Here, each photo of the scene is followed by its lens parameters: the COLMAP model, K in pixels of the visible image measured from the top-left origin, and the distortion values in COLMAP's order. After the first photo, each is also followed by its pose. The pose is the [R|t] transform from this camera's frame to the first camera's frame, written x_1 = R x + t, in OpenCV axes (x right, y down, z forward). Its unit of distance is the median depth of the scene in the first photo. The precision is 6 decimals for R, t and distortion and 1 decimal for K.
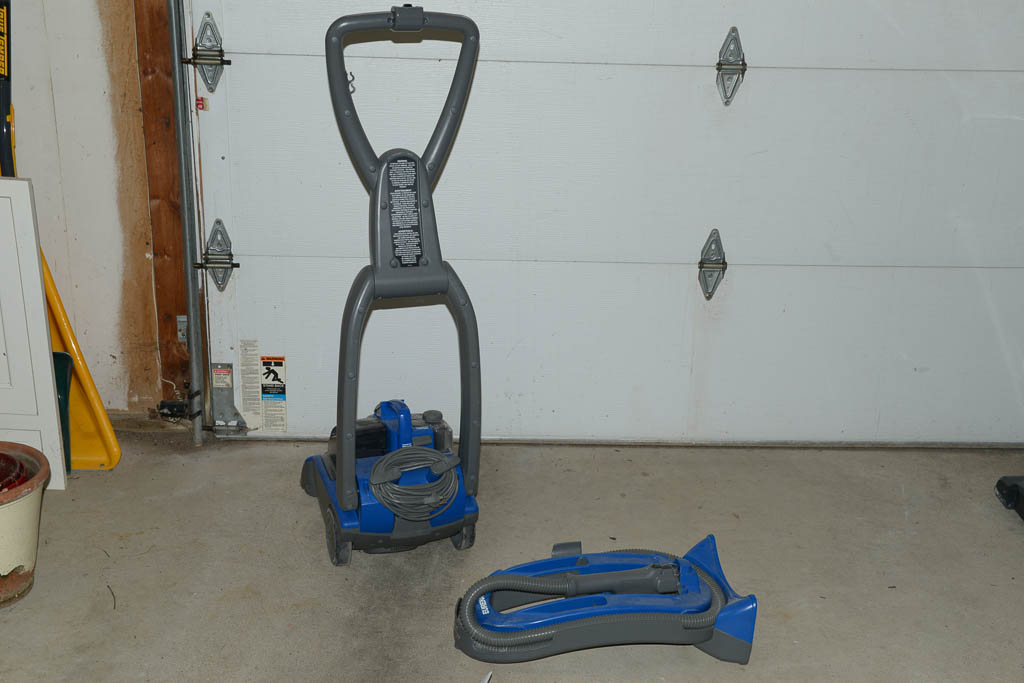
lens RADIAL K [[1316.7, 0, 512.0], [0, 1316.7, 341.5], [0, 0, 1]] dist [0.044693, 0.079207]
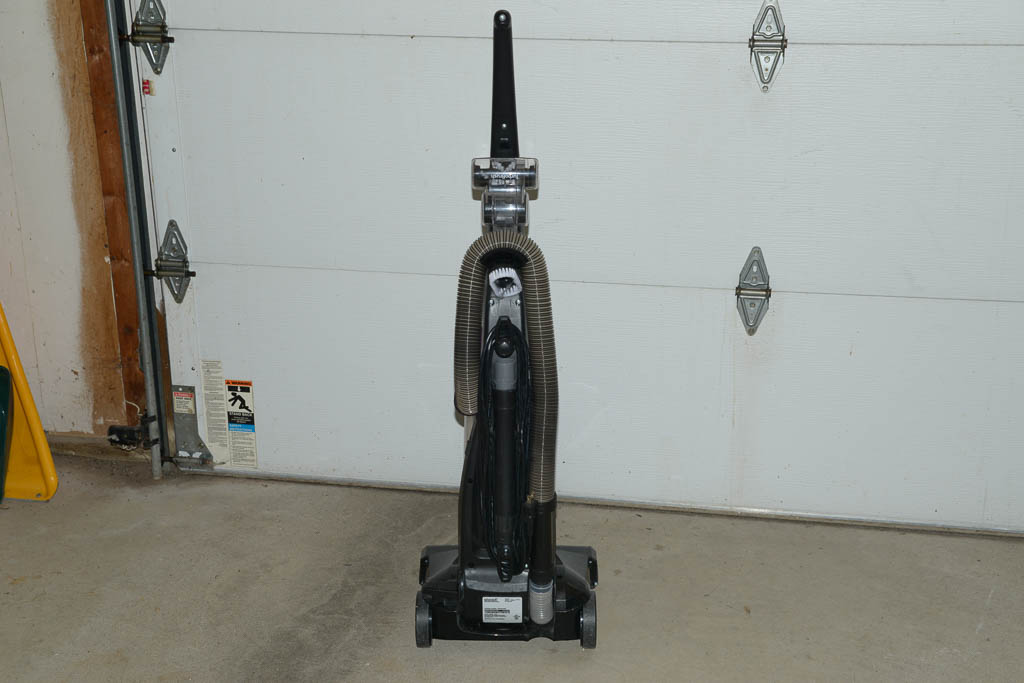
lens RADIAL K [[1500.0, 0, 512.0], [0, 1500.0, 341.5], [0, 0, 1]] dist [0.124280, 0.014269]
pose [[0.973776, 0.040511, -0.223872, 0.215334], [-0.043086, 0.999049, -0.006627, -0.015488], [0.223391, 0.016099, 0.974596, 0.079088]]
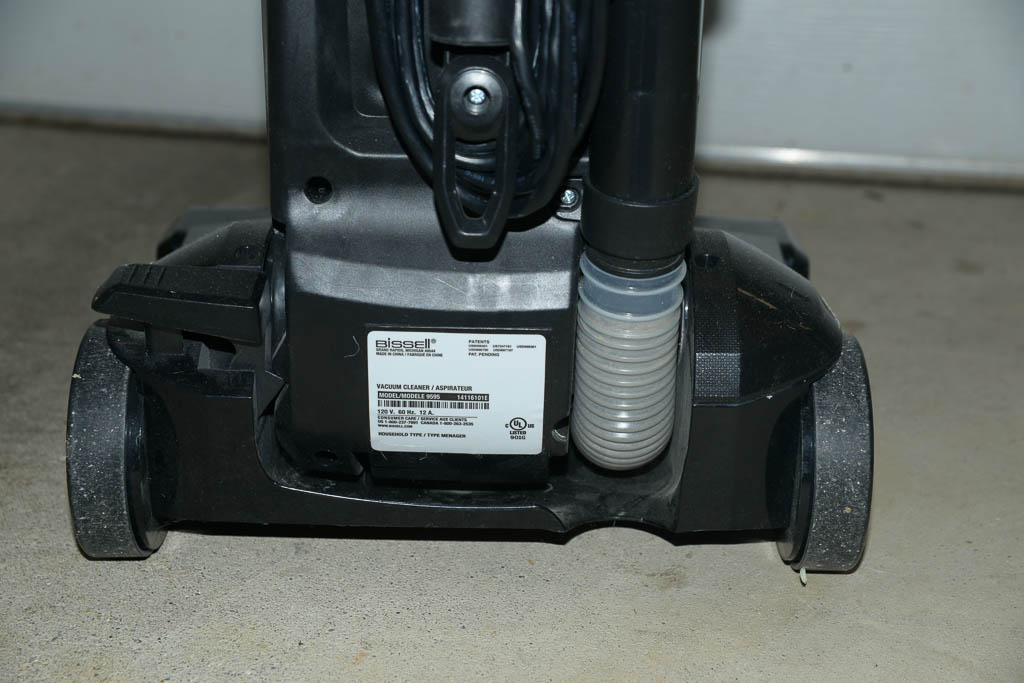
lens RADIAL K [[1837.6, 0, 512.0], [0, 1837.6, 341.5], [0, 0, 1]] dist [0.206912, 0.201251]
pose [[0.976321, 0.068846, -0.205079, 0.090594], [-0.059718, 0.996943, 0.050377, 0.101997], [0.207921, -0.036937, 0.977448, 0.635821]]
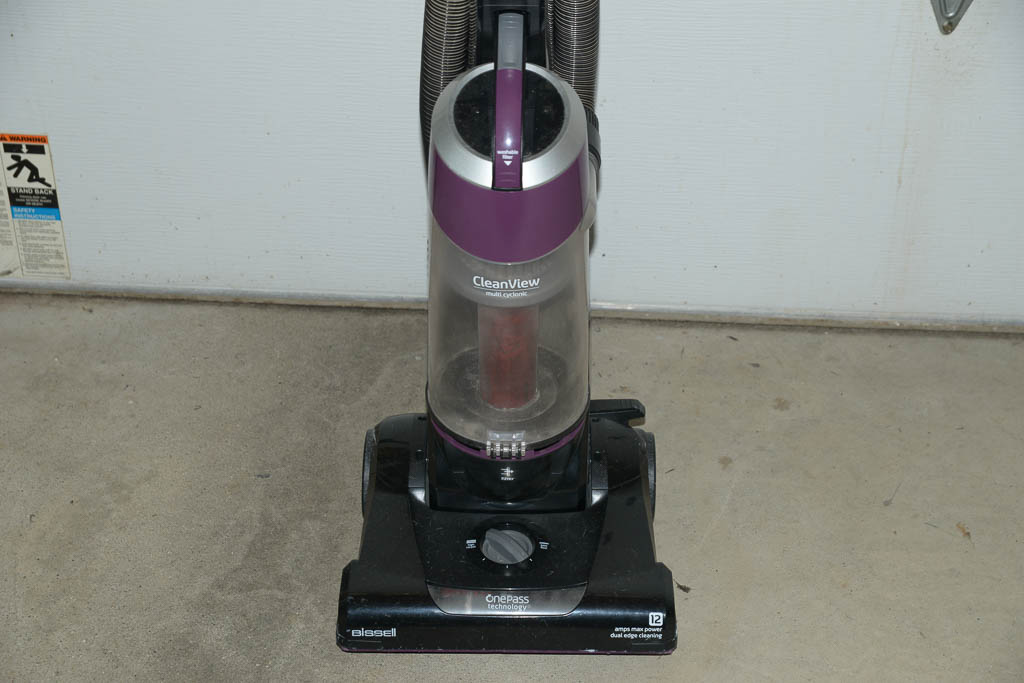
lens RADIAL K [[1837.6, 0, 512.0], [0, 1837.6, 341.5], [0, 0, 1]] dist [0.206912, 0.201251]
pose [[0.993192, 0.038677, -0.109880, 0.076651], [-0.010201, 0.968525, 0.248707, -0.088756], [0.116041, -0.245893, 0.962326, 0.345066]]
